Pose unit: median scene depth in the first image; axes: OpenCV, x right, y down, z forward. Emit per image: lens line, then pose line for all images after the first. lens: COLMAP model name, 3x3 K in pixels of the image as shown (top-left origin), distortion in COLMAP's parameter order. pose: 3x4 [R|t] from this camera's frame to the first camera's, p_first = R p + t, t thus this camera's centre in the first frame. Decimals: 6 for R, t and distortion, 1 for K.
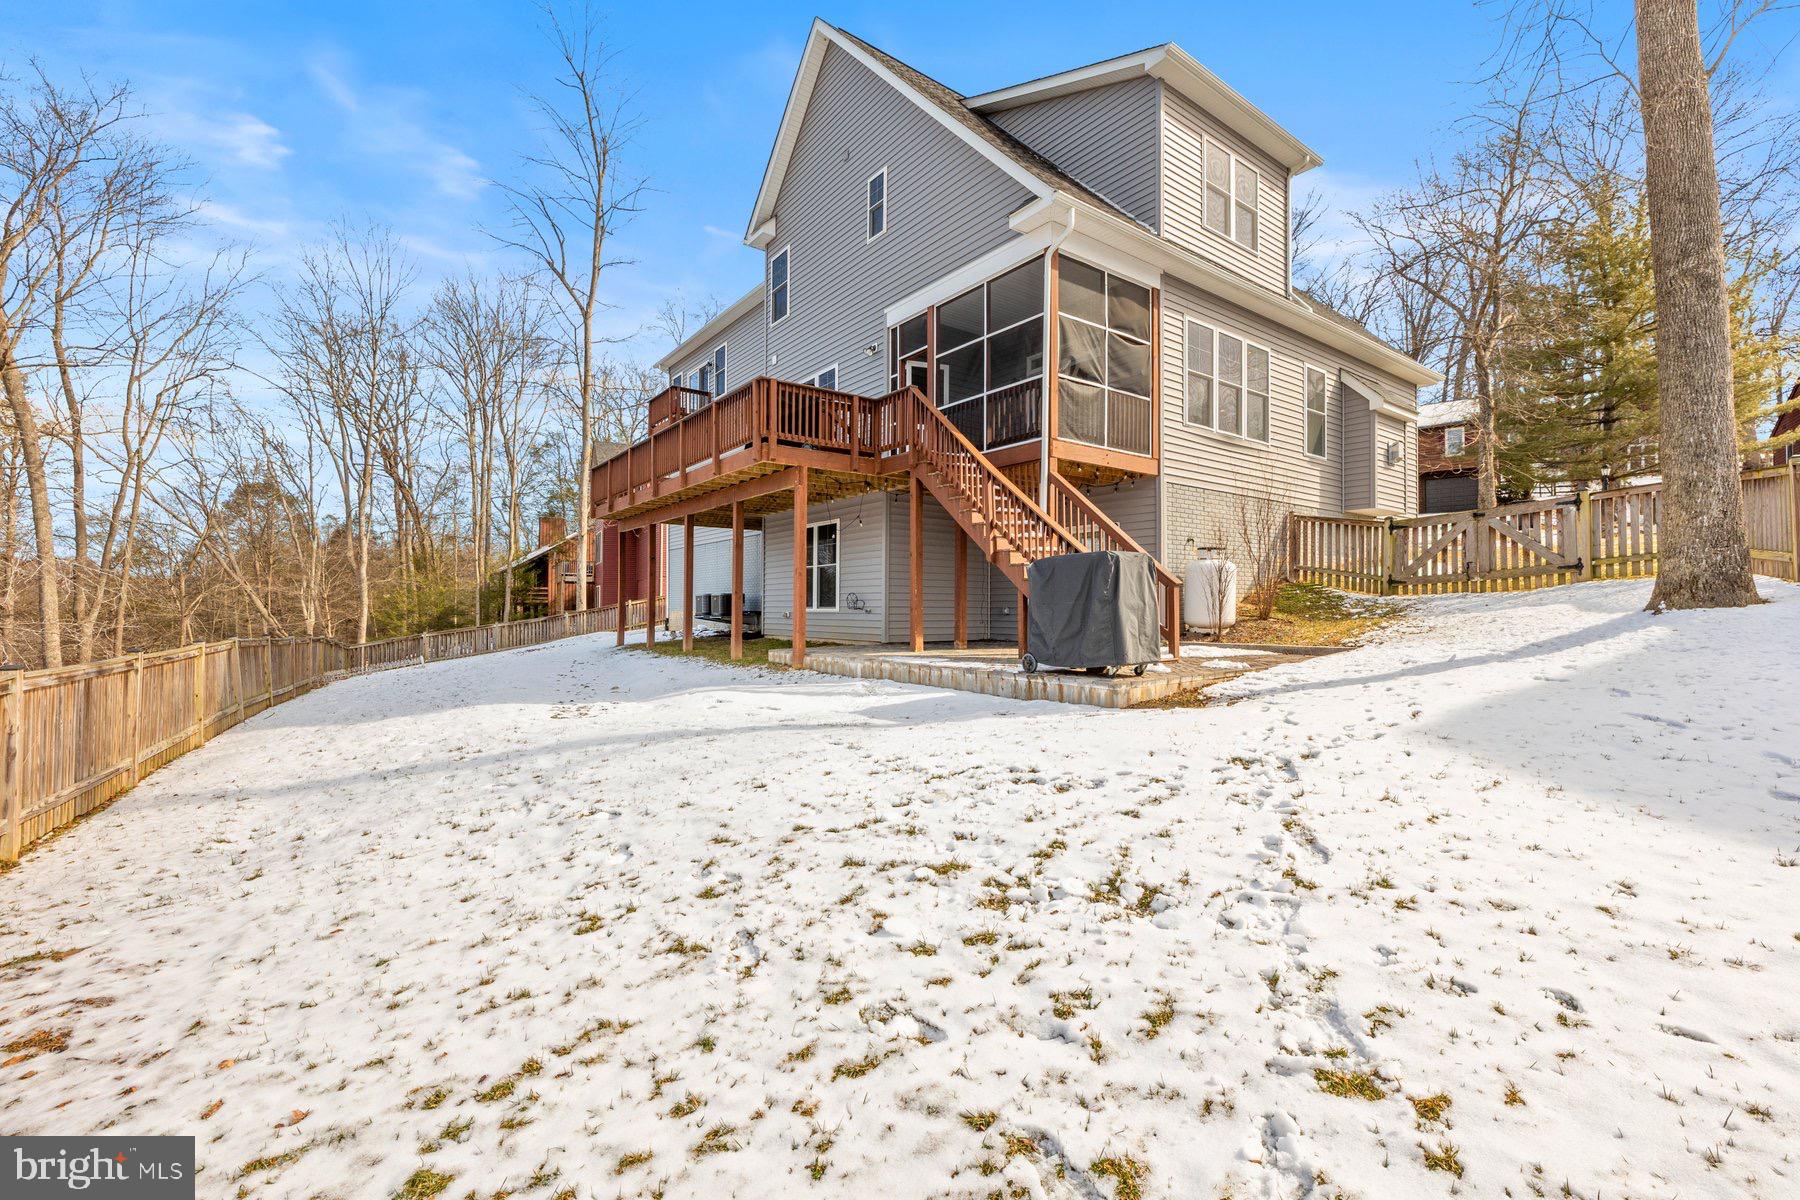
lens RADIAL K [[765.5, 0, 899.0], [0, 765.5, 602.6], [0, 0, 1]] dist [-0.002230, 0.000519]
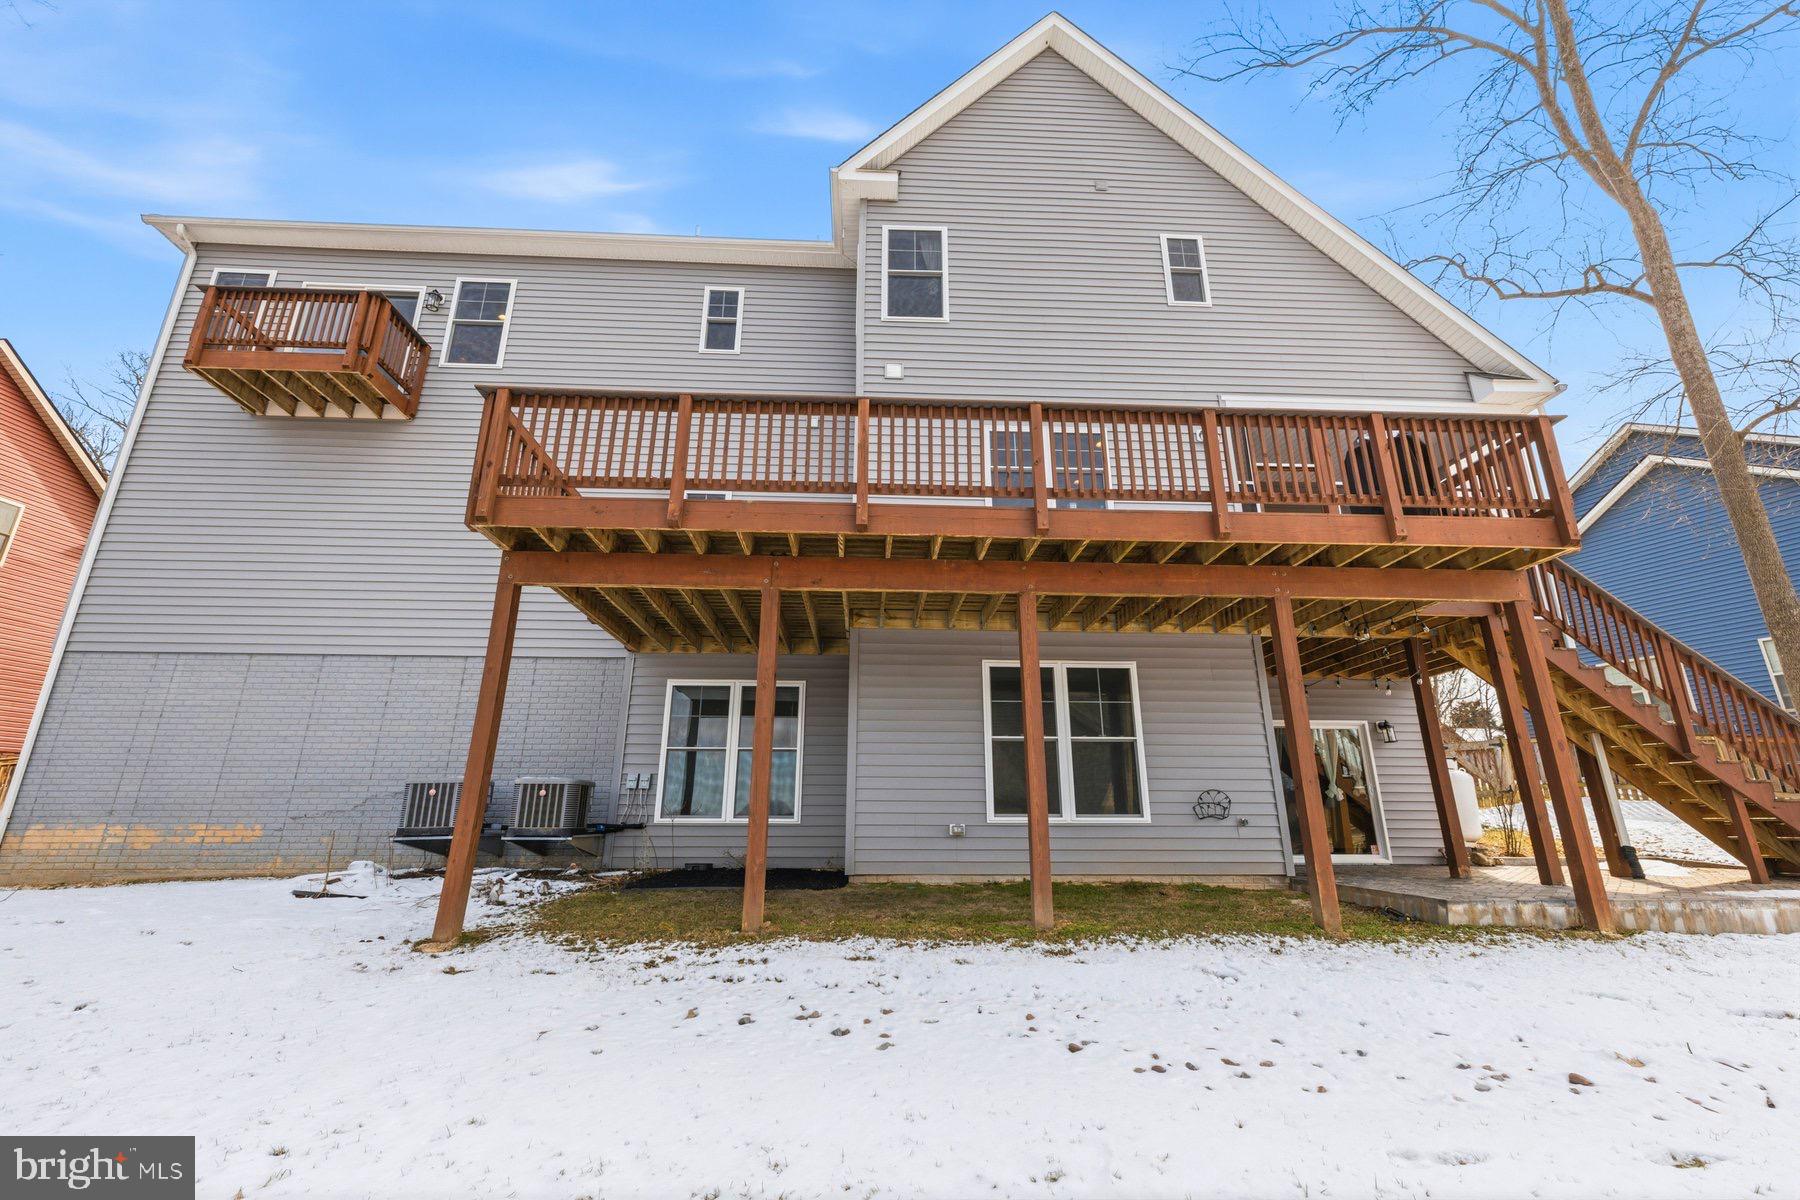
lens RADIAL K [[765.5, 0, 900.9], [0, 765.5, 592.0], [0, 0, 1]] dist [-0.002230, 0.000519]
pose [[0.551693, 0.243389, 0.797744, -0.646229], [-0.004768, 0.957379, -0.288796, 0.012113], [-0.834034, 0.155523, 0.529340, 0.791529]]
